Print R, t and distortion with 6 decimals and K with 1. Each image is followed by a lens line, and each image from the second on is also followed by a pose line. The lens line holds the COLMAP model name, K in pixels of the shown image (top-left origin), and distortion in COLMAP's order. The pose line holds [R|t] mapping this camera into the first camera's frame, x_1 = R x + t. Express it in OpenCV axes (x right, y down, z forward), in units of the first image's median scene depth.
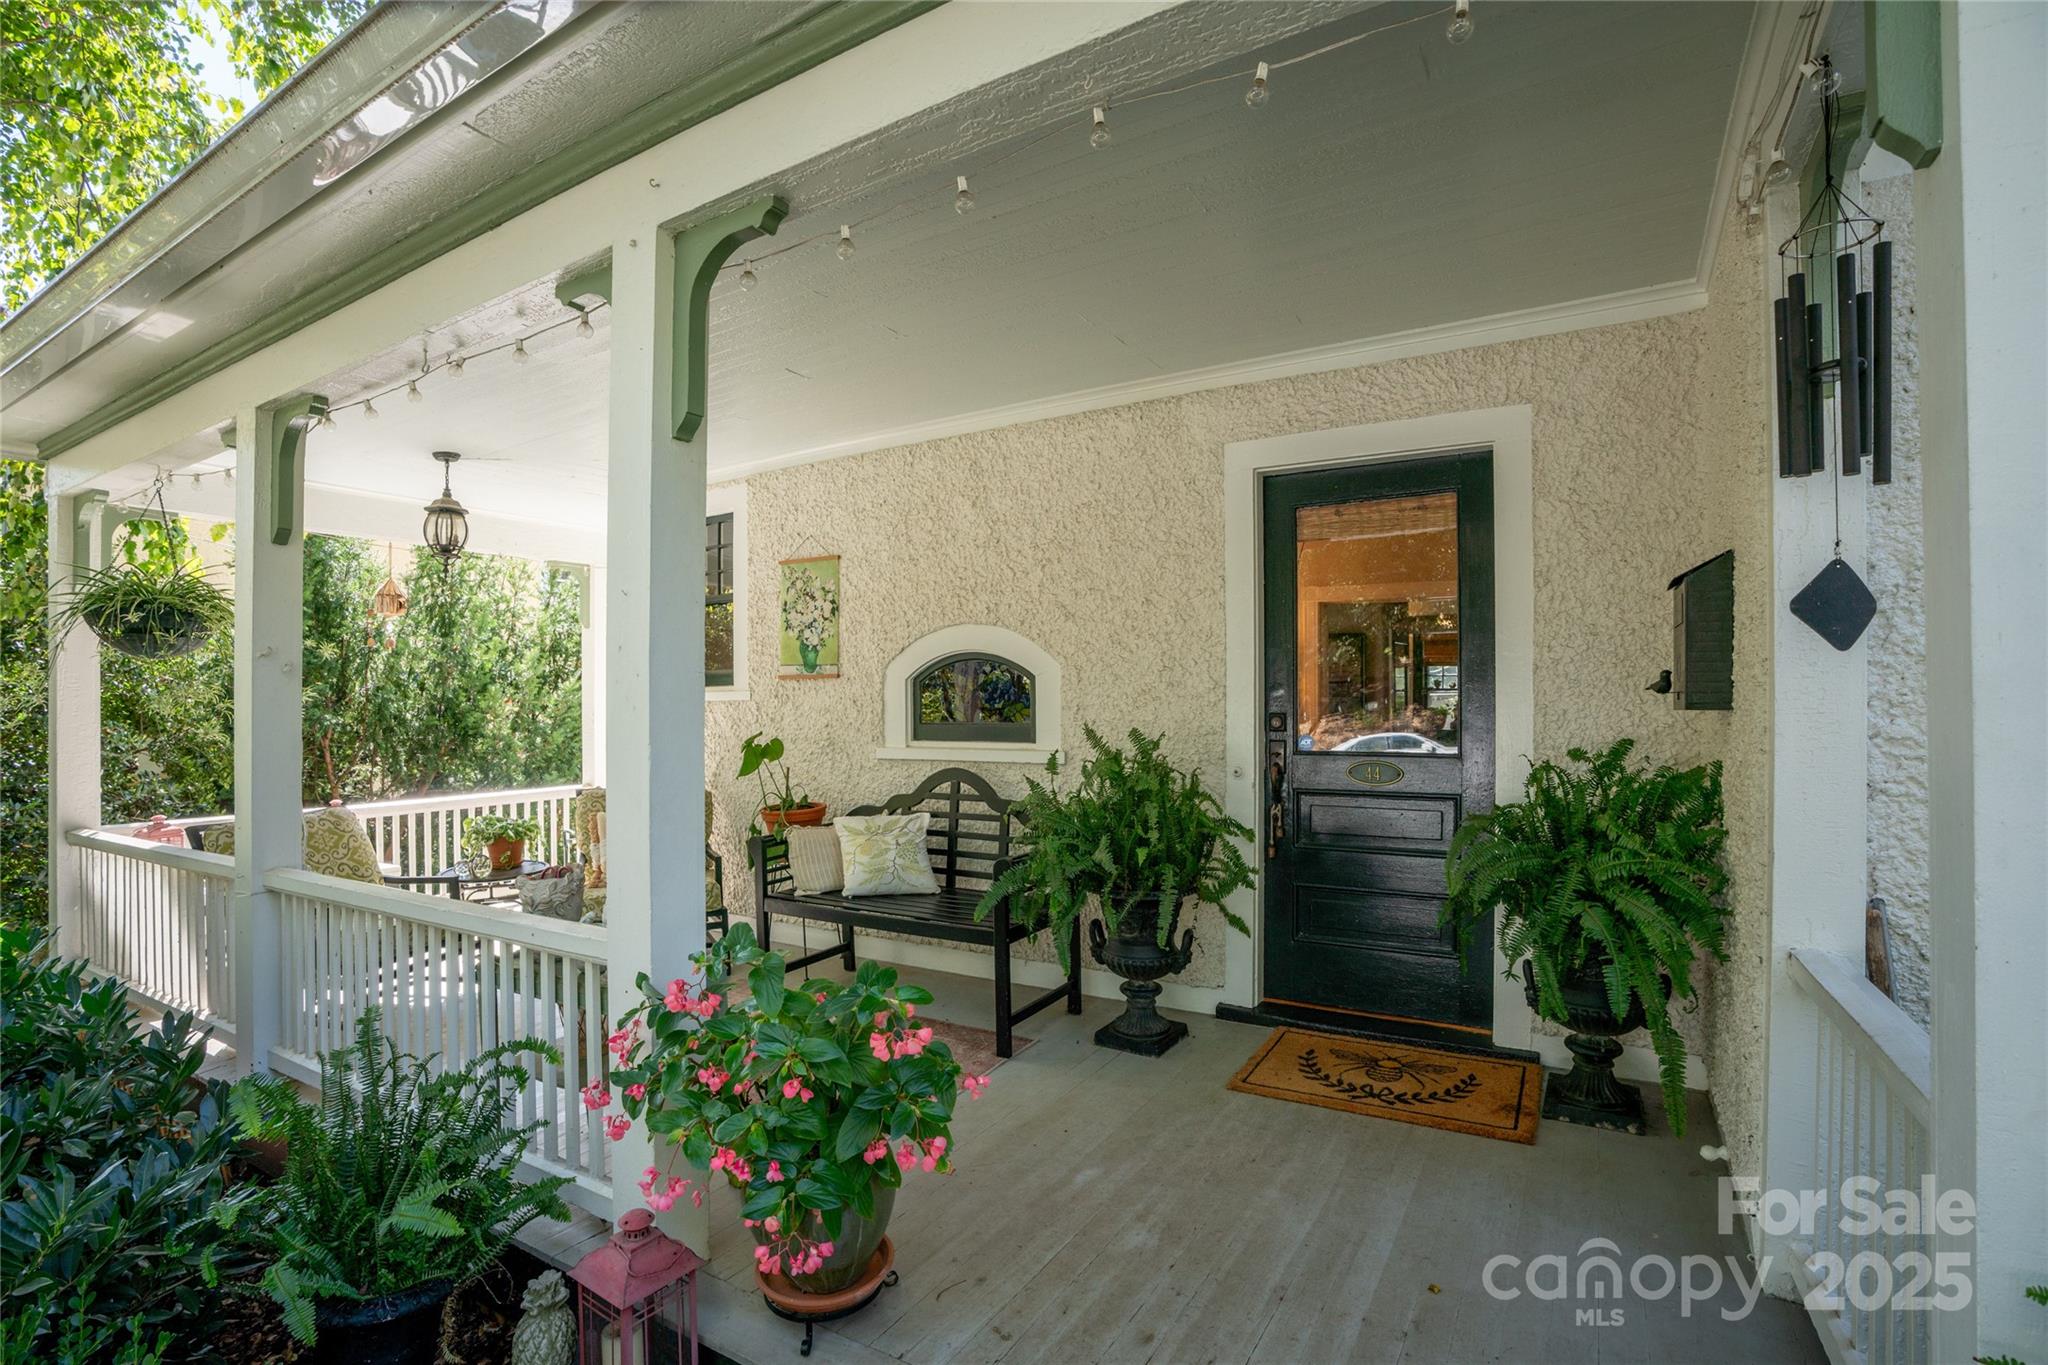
lens RADIAL K [[938.5, 0, 1037.8], [0, 938.5, 701.5], [0, 0, 1]] dist [-0.055883, 0.000200]
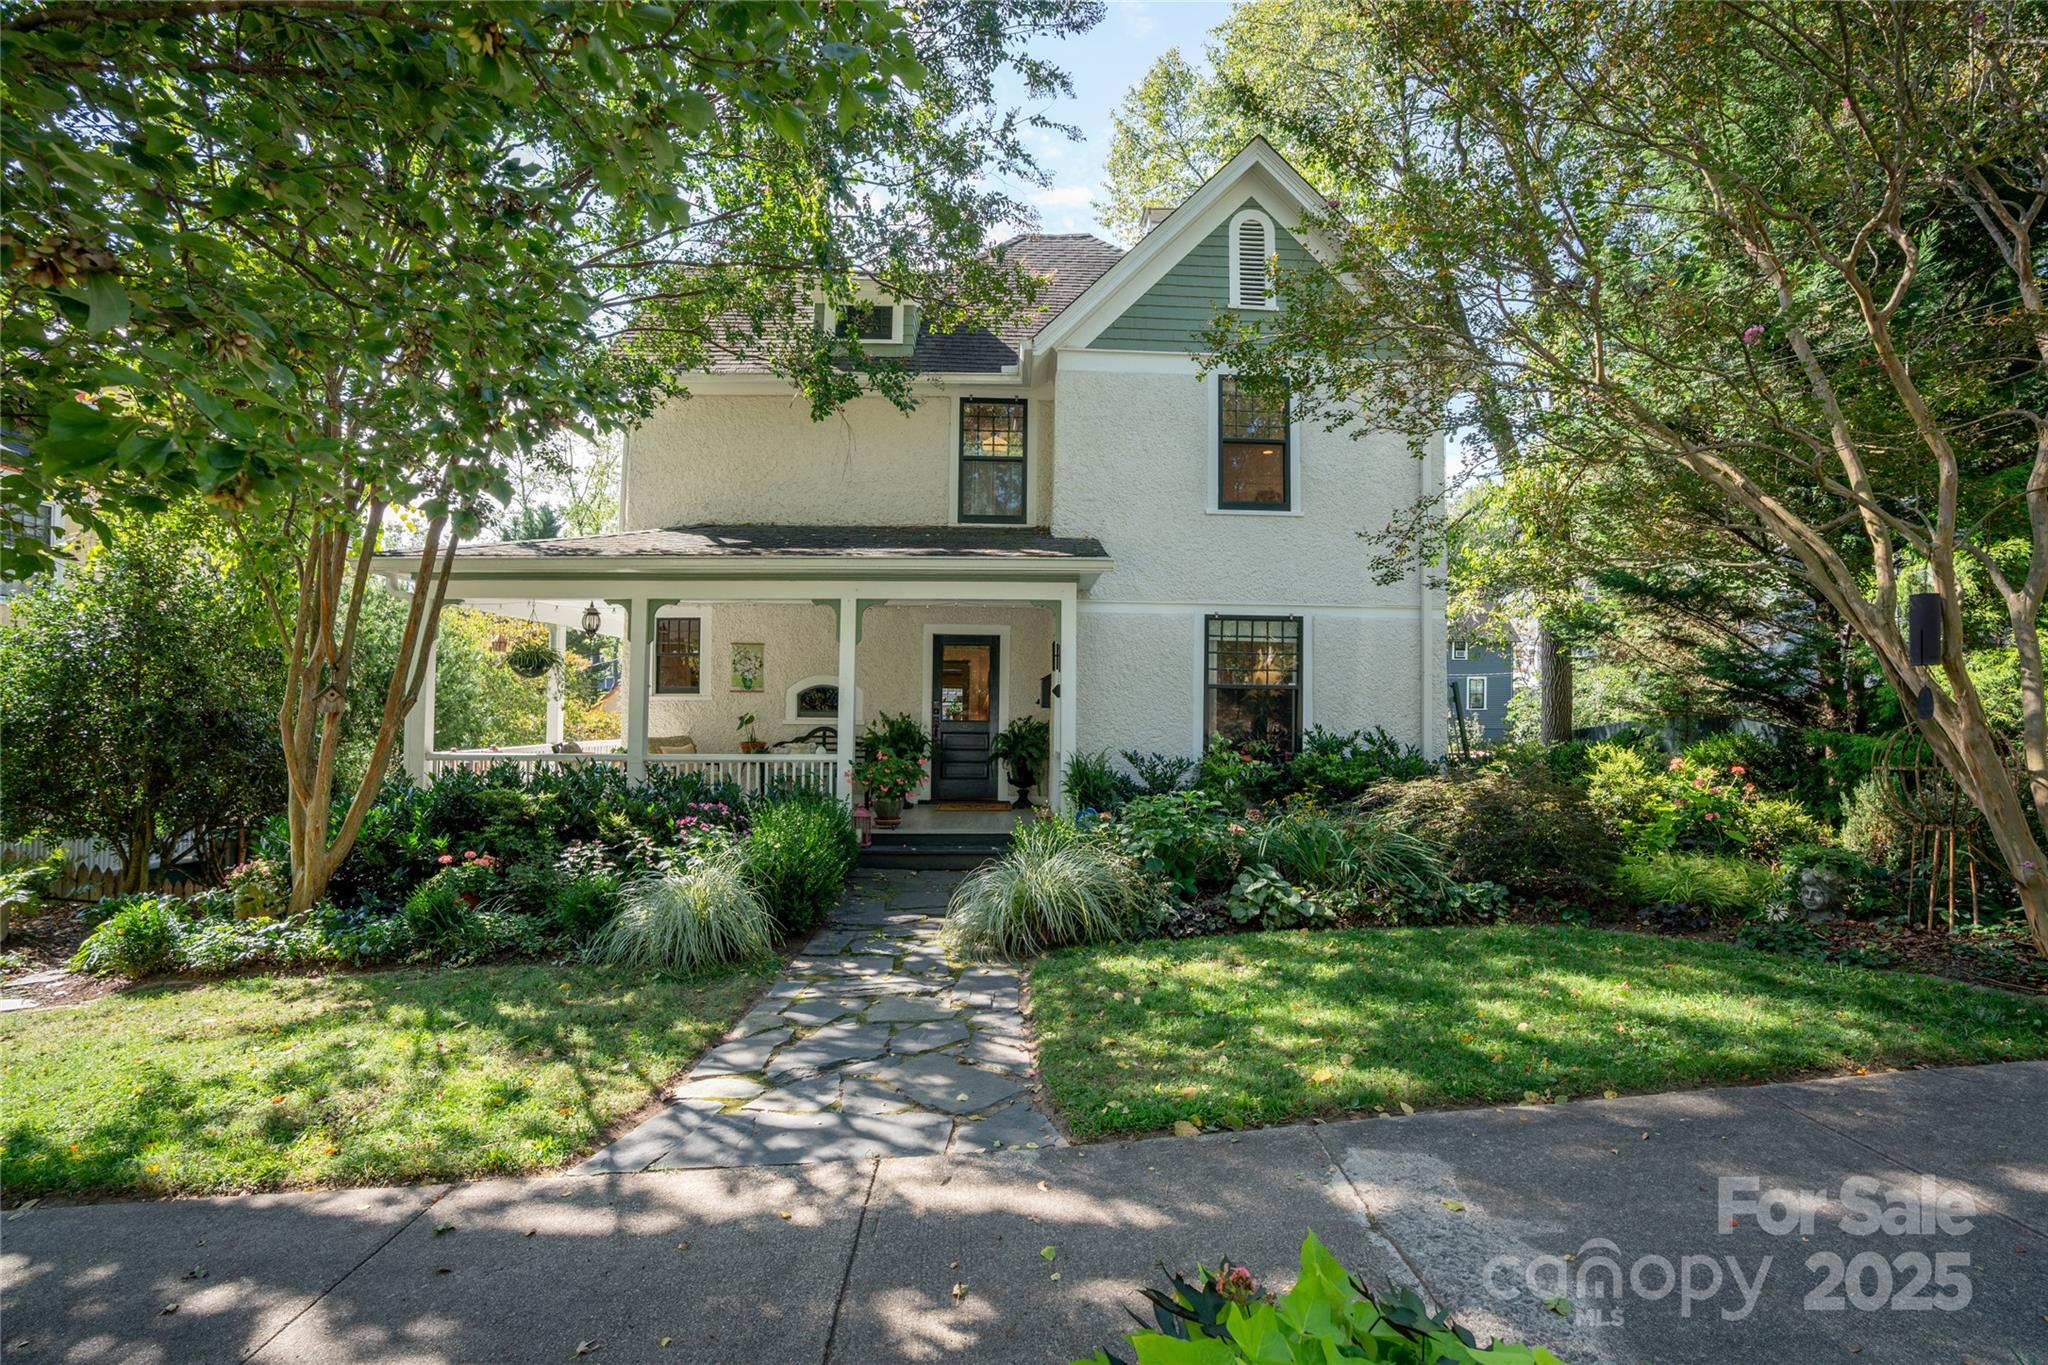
lens RADIAL K [[938.5, 0, 1037.8], [0, 938.5, 701.5], [0, 0, 1]] dist [-0.055883, 0.000200]
pose [[0.837977, 0.017786, 0.545415, -1.046547], [-0.016369, 0.999838, -0.007456, 0.006233], [-0.545460, -0.002680, 0.838133, -1.636492]]
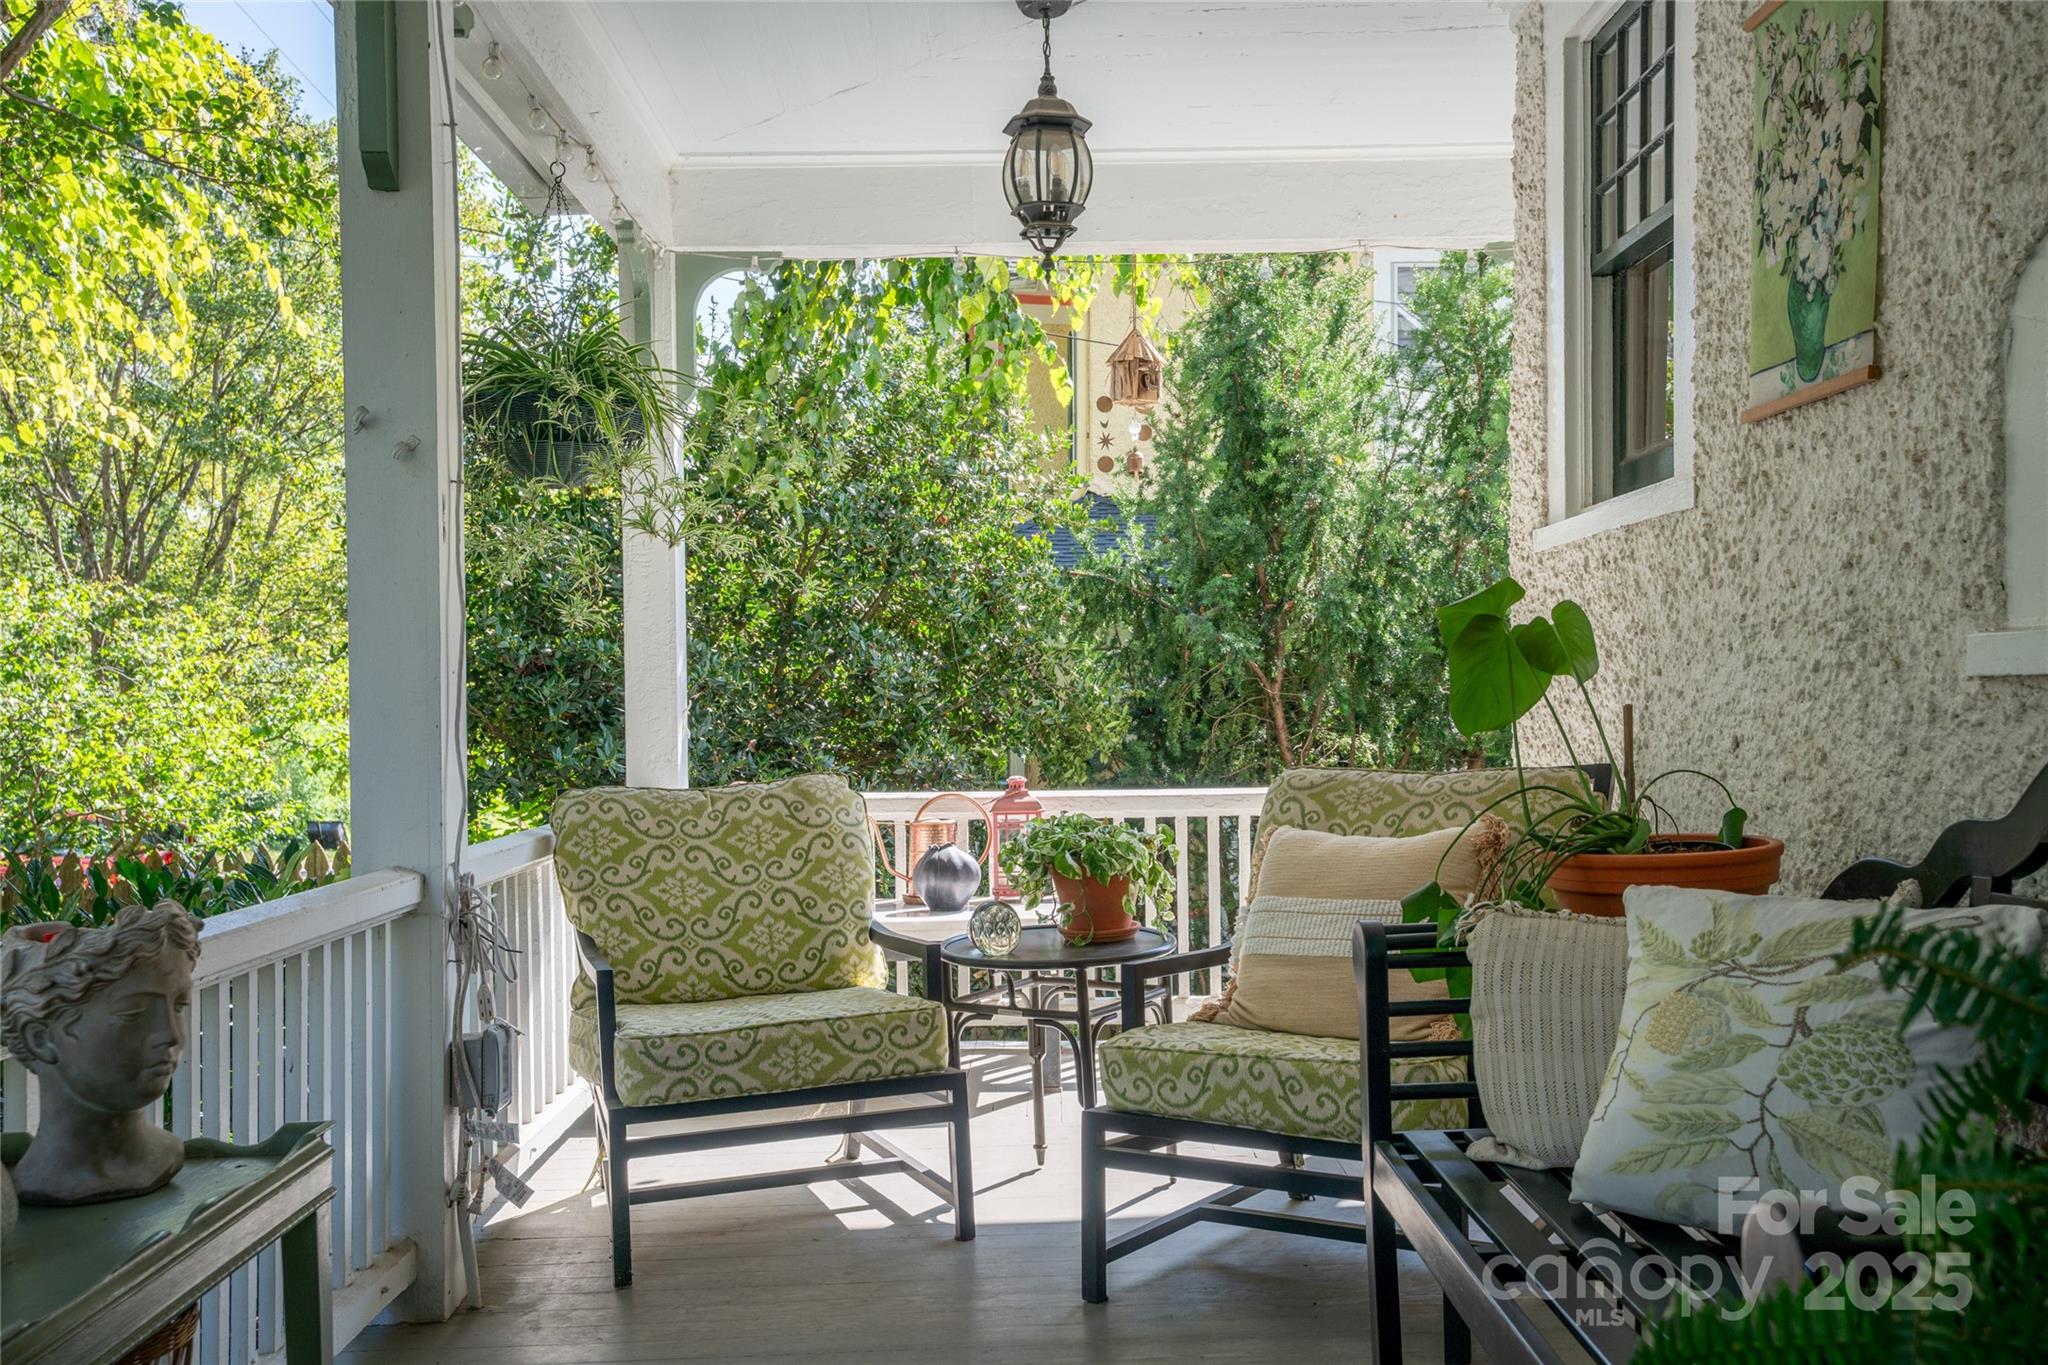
lens RADIAL K [[1846.4, 0, 1024.0], [0, 1846.4, 682.5], [0, 0, 1]] dist [0.000035, 0.148699]
pose [[0.509811, -0.000140, -0.860286, 0.128153], [0.006855, 0.999969, 0.003900, 0.061862], [0.860259, -0.007886, 0.509796, 0.569441]]
